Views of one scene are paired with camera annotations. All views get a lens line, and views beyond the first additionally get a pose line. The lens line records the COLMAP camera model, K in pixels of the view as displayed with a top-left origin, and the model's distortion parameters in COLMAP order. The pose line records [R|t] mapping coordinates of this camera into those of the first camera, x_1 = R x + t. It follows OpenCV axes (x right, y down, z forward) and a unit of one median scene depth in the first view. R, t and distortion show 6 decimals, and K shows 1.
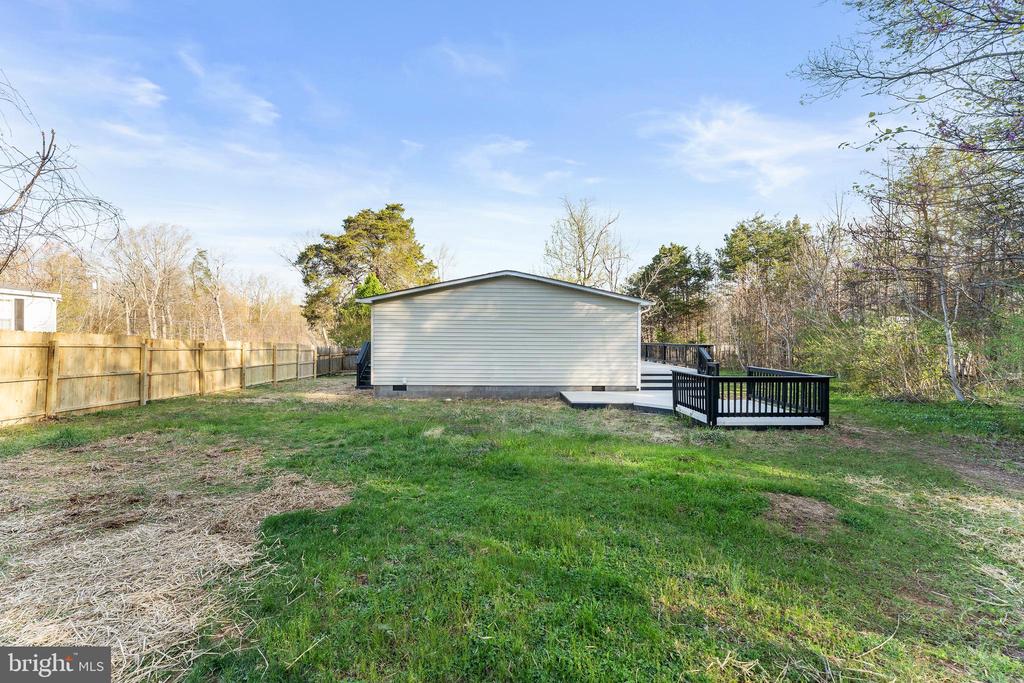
lens RADIAL K [[420.4, 0, 512.8], [0, 420.4, 336.8], [0, 0, 1]] dist [0.003162, 0.001006]
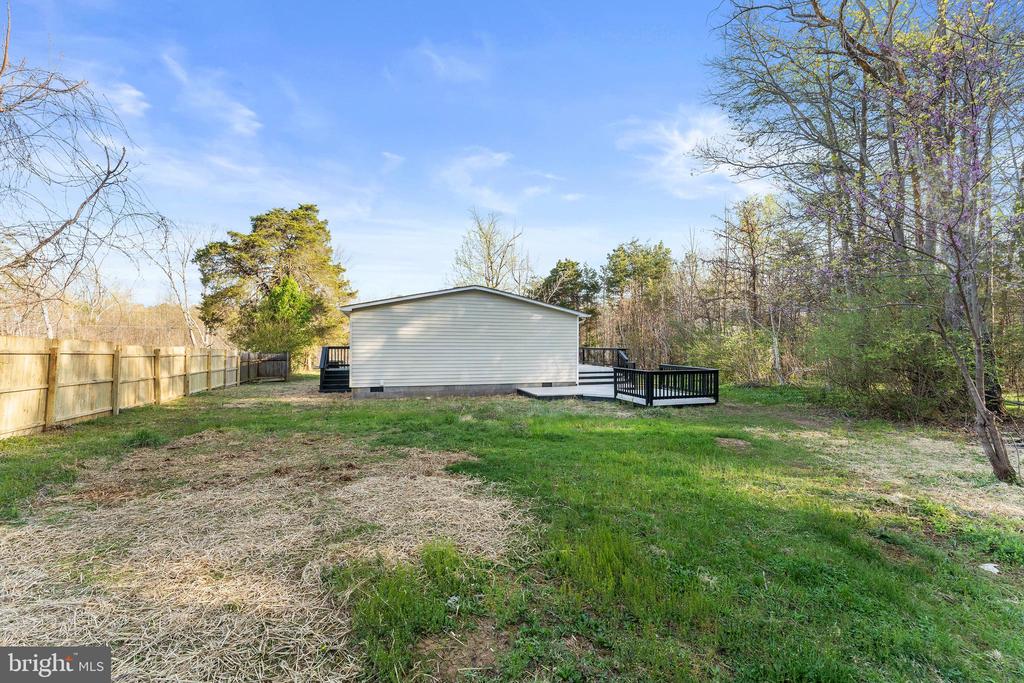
lens RADIAL K [[420.4, 0, 515.0], [0, 420.4, 336.9], [0, 0, 1]] dist [0.003162, 0.001006]
pose [[0.960073, 0.002913, 0.279734, -0.222047], [-0.000202, 0.999953, -0.009720, -0.003464], [-0.279749, 0.009276, 0.960028, -0.139549]]
